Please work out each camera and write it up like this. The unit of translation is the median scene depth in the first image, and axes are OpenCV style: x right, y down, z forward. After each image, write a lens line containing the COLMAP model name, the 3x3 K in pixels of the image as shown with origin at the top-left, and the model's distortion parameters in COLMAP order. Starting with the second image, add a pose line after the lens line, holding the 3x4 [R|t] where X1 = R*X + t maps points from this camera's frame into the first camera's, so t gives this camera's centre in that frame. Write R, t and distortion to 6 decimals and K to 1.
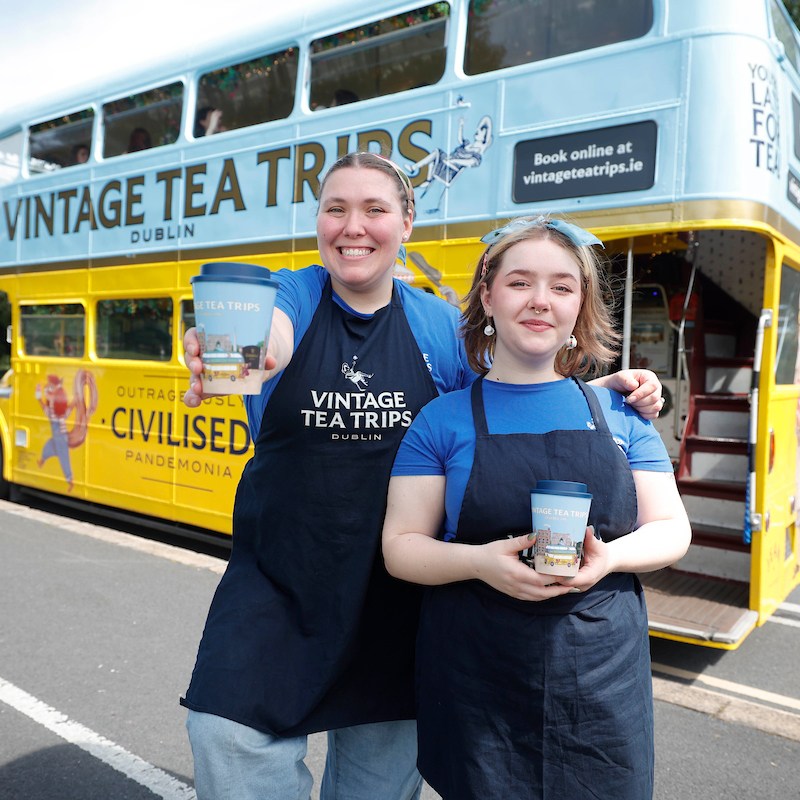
lens RADIAL K [[789.7, 0, 400.0], [0, 789.7, 400.0], [0, 0, 1]] dist [0.010419, 0.015427]
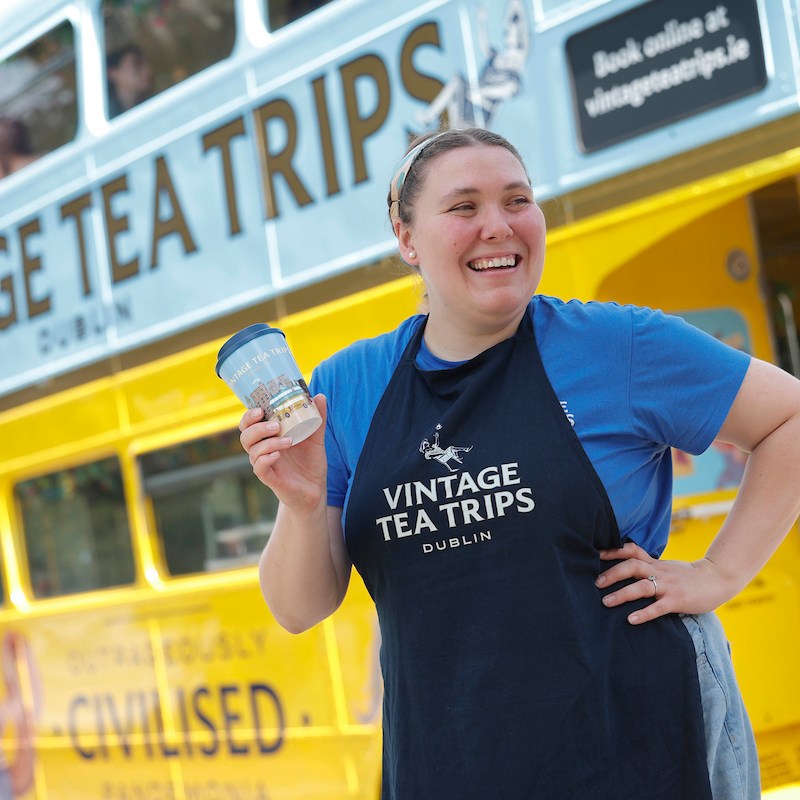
lens RADIAL K [[2416.8, 0, 400.0], [0, 2416.8, 400.0], [0, 0, 1]] dist [-0.078930, -2.115522]
pose [[0.925291, -0.199202, -0.322730, 0.368675], [0.168021, 0.978198, -0.122055, 0.049680], [0.340007, 0.058711, 0.938588, -0.336500]]
